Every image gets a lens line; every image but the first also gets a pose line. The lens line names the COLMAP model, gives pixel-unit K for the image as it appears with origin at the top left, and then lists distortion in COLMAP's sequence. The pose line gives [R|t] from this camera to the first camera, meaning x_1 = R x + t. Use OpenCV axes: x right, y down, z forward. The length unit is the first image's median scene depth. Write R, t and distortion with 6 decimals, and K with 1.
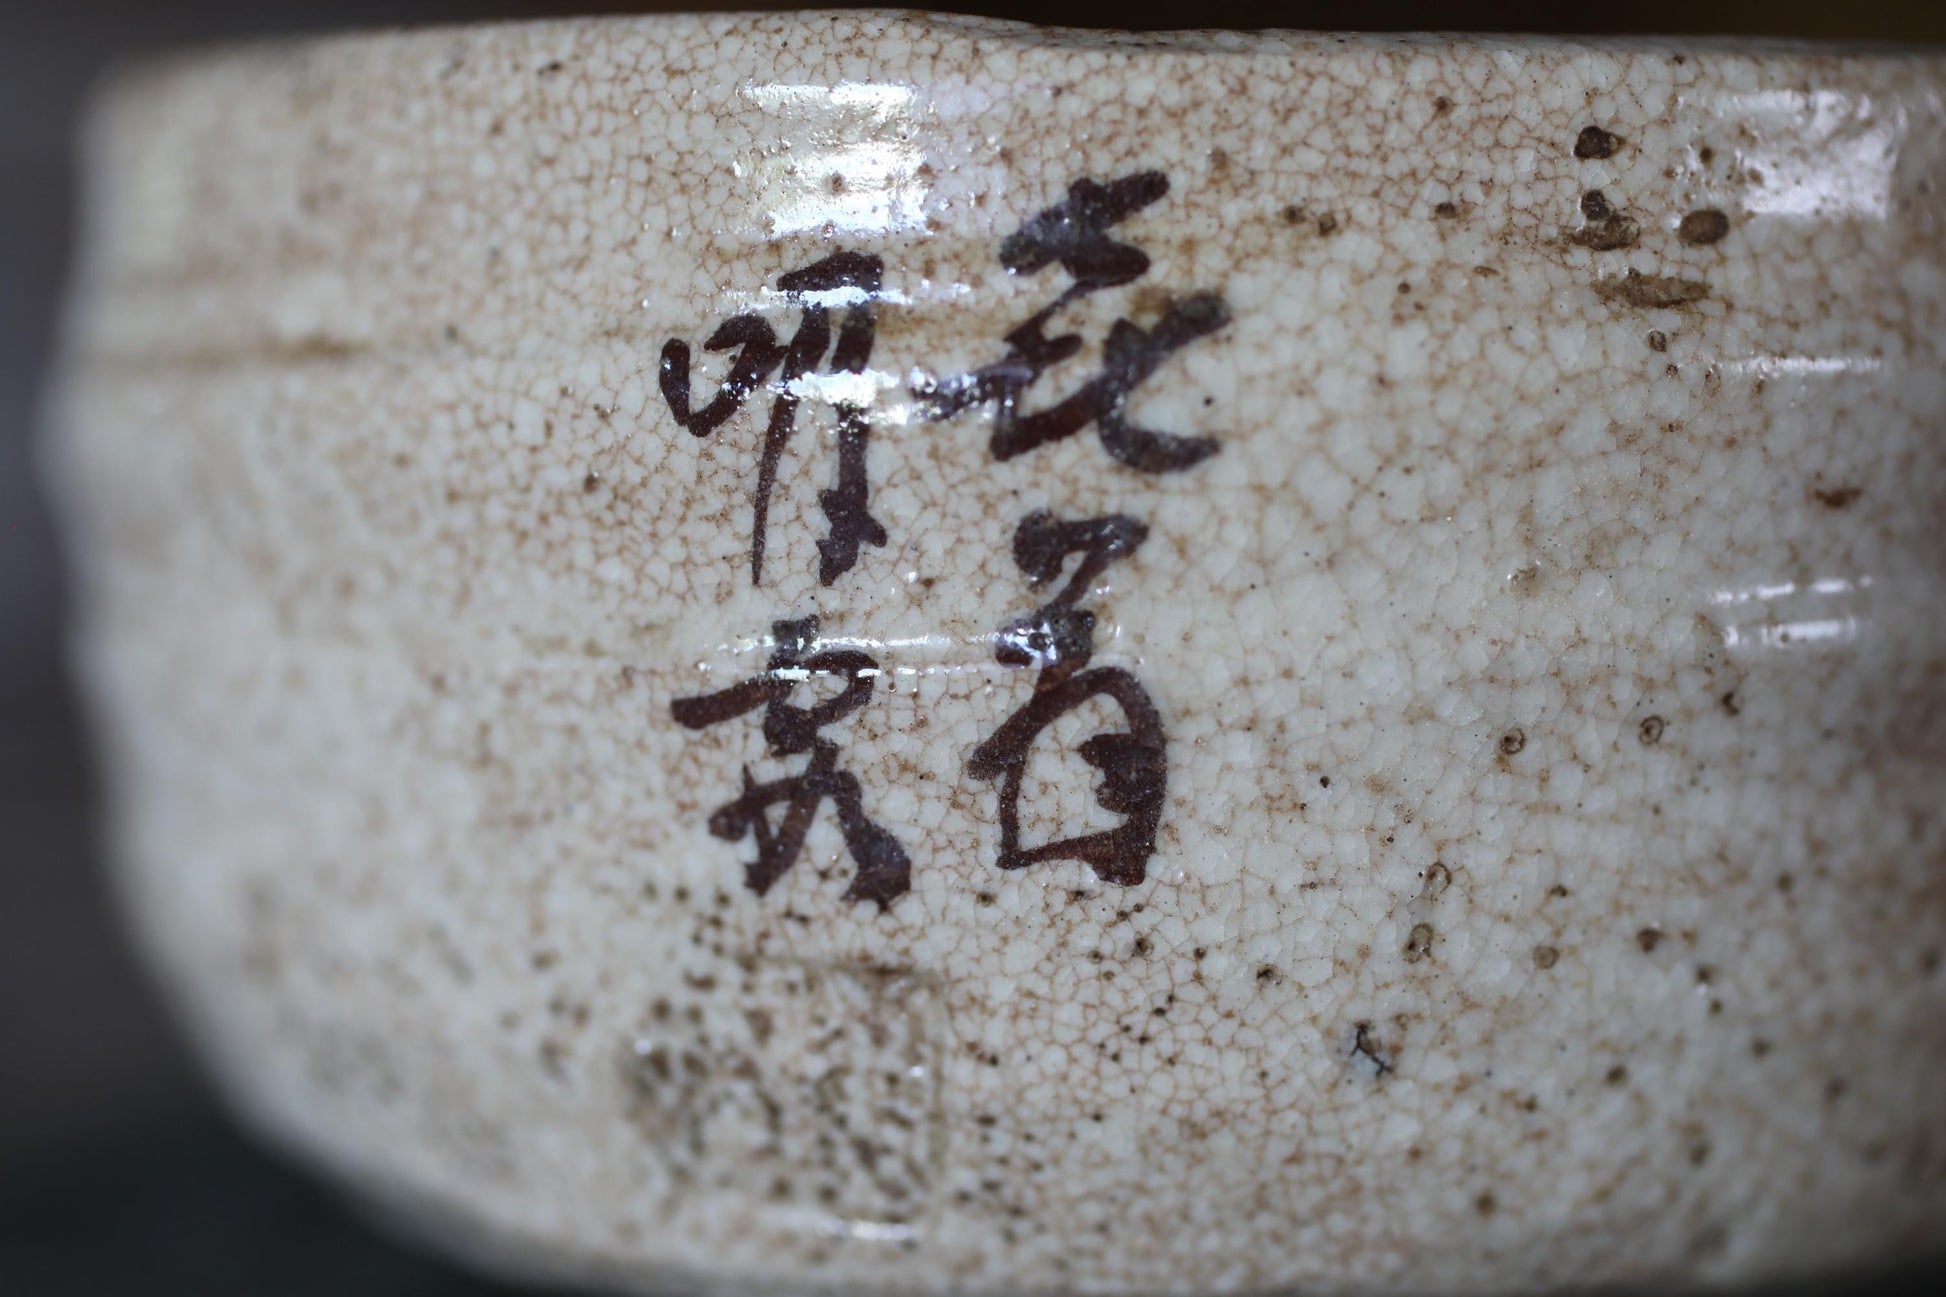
lens RADIAL K [[3427.9, 0, 973.0], [0, 3427.9, 648.5], [0, 0, 1]] dist [0.022407, 0.379217]
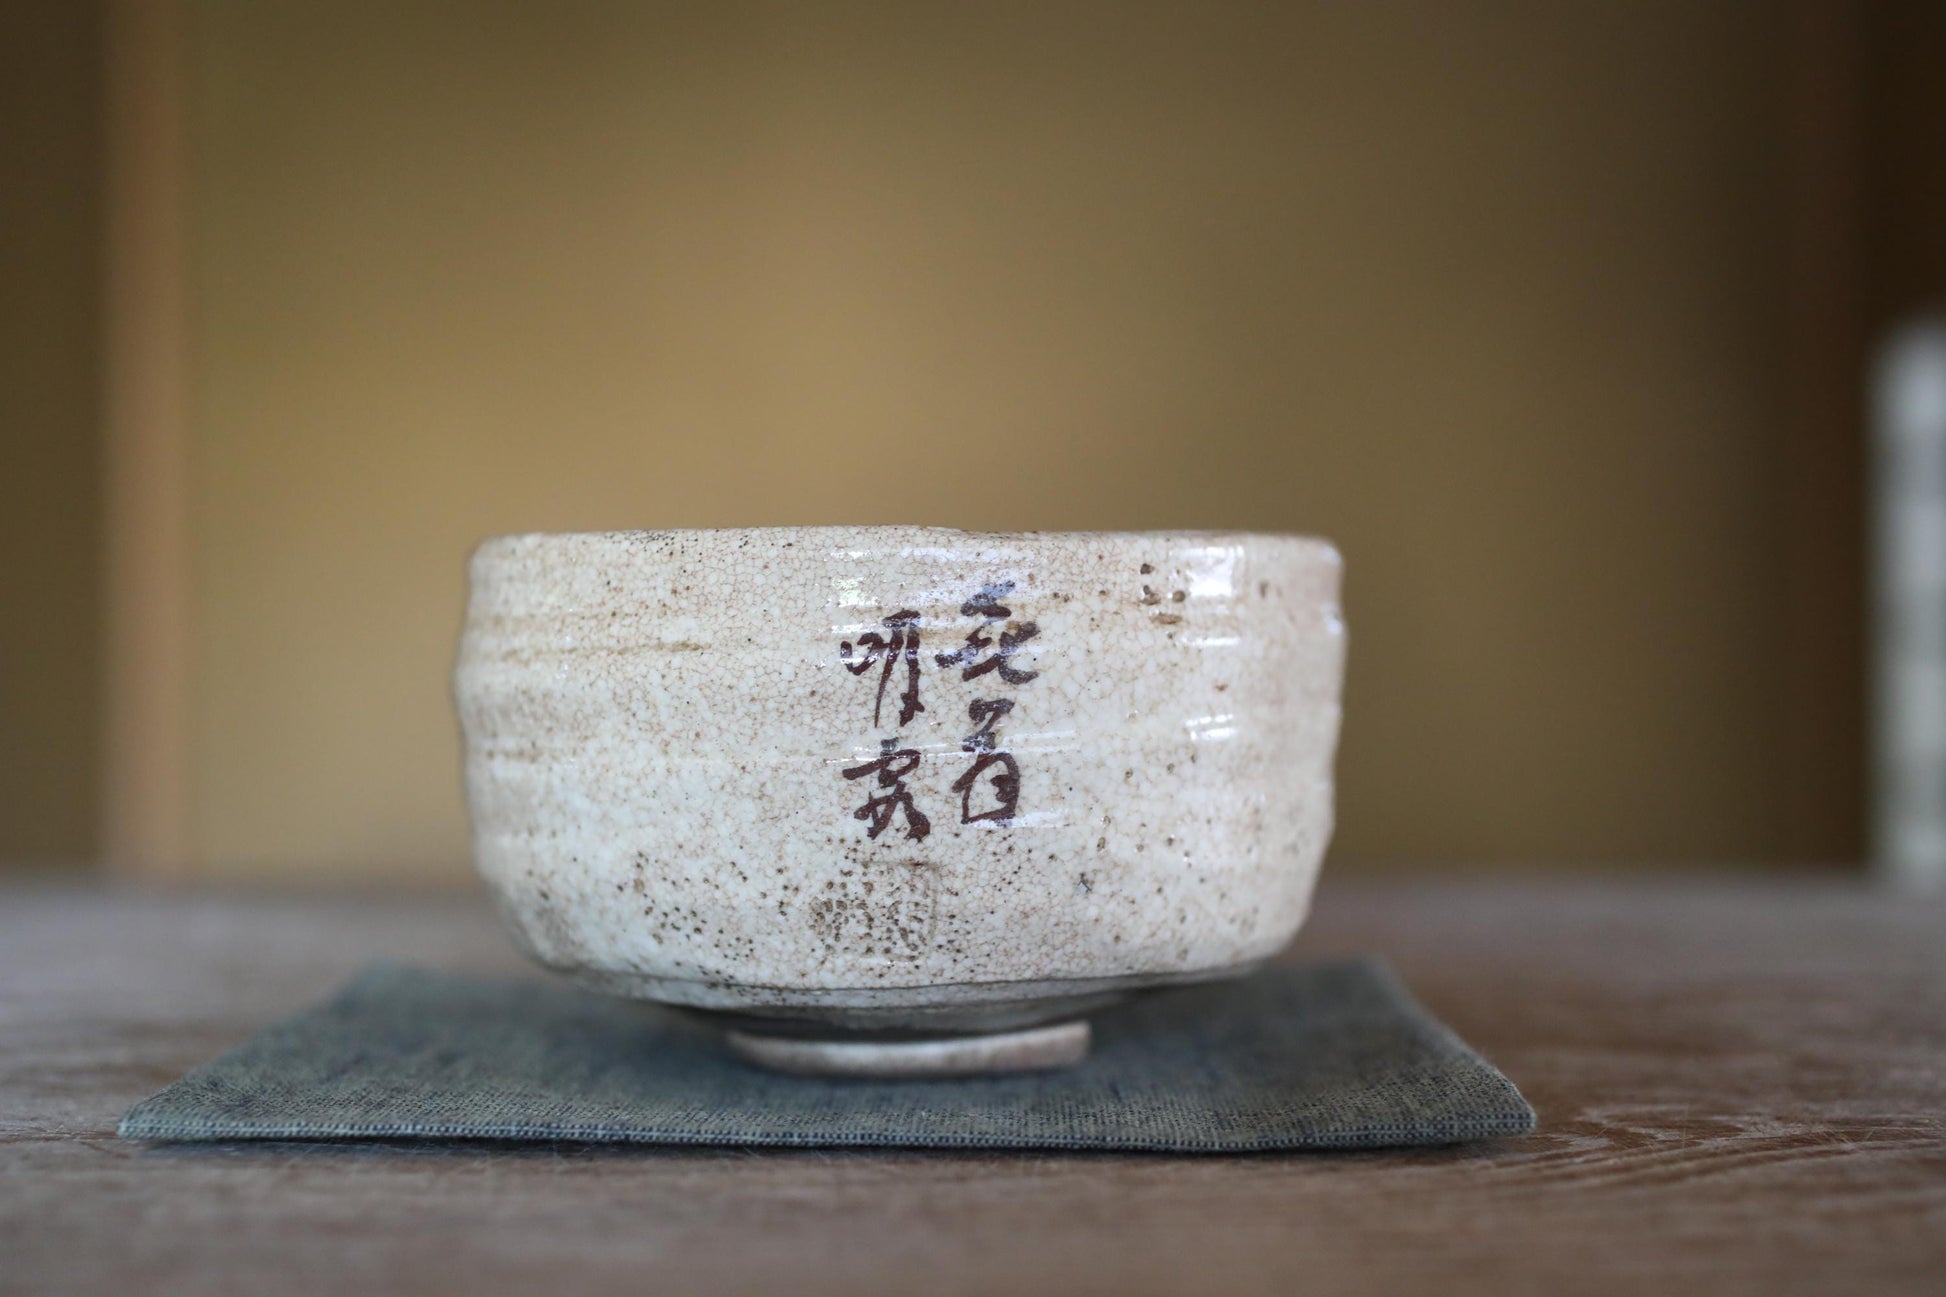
lens RADIAL K [[3202.8, 0, 973.0], [0, 3202.8, 648.5], [0, 0, 1]] dist [-0.314115, 0.004554]
pose [[0.949688, -0.020883, 0.312500, -0.805347], [0.042403, 0.997161, -0.062227, 0.083782], [-0.310313, 0.072347, 0.947877, -1.523991]]
